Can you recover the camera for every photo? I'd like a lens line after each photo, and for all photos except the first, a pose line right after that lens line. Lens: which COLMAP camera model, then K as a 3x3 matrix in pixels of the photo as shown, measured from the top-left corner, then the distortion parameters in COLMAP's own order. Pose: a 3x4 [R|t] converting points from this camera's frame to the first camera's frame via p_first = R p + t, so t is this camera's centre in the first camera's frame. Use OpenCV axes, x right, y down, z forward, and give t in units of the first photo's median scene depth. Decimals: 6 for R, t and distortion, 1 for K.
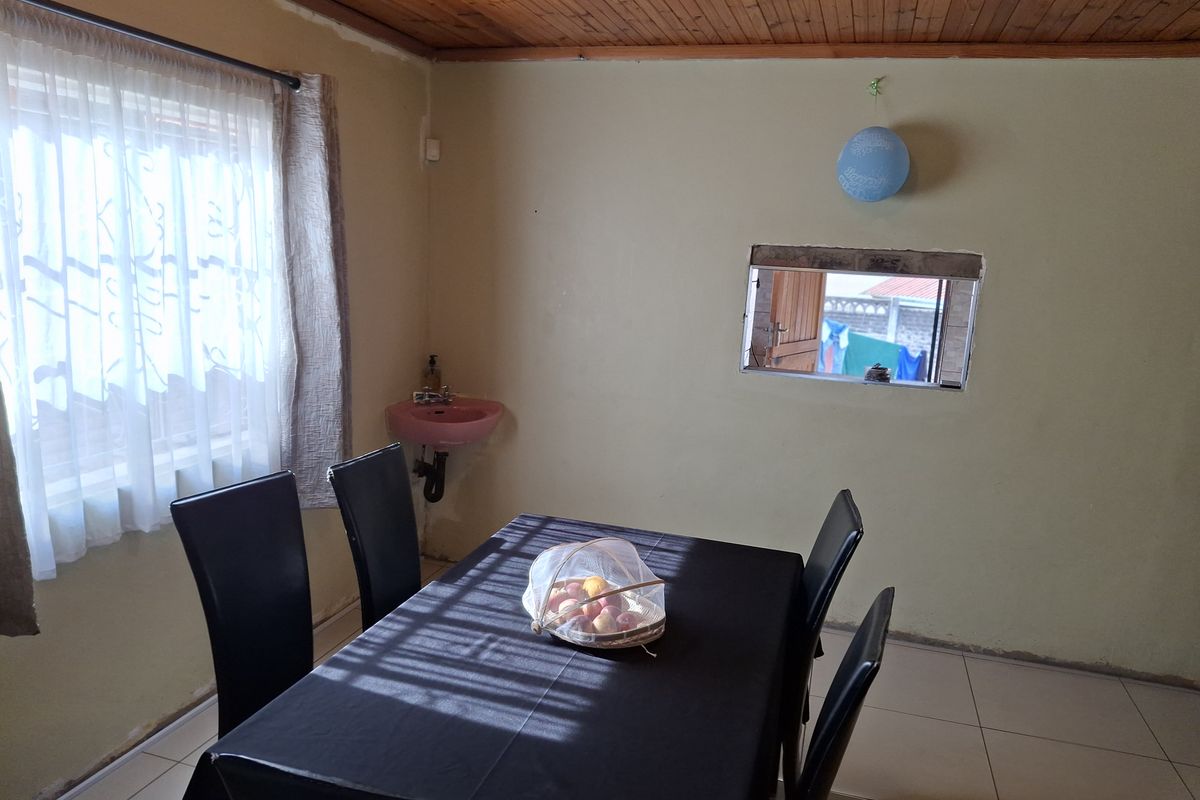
lens RADIAL K [[857.4, 0, 613.8], [0, 857.4, 428.3], [0, 0, 1]] dist [-0.077338, 0.000005]
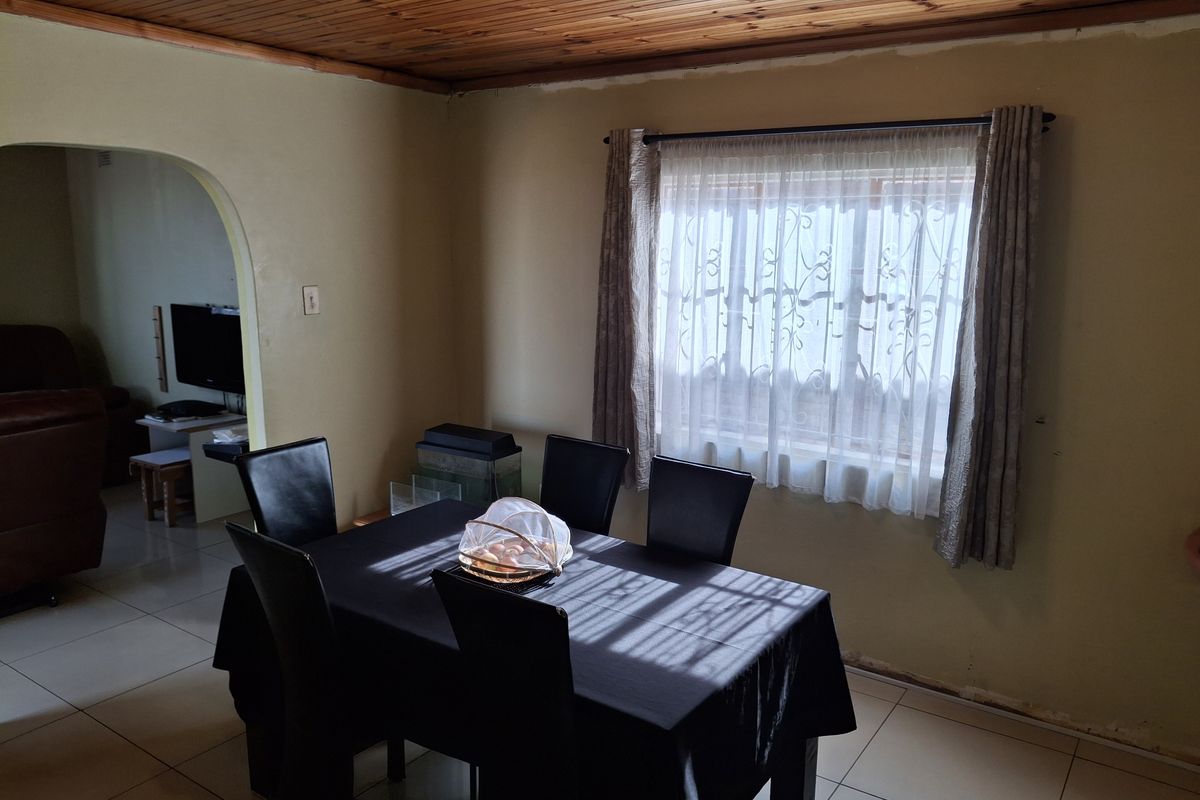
lens RADIAL K [[857.4, 0, 613.8], [0, 857.4, 428.3], [0, 0, 1]] dist [-0.077338, 0.000005]
pose [[-0.300729, 0.142682, -0.942976, 0.872659], [-0.222896, 0.950847, 0.214957, -0.234125], [0.927297, 0.274829, -0.254145, 1.170853]]
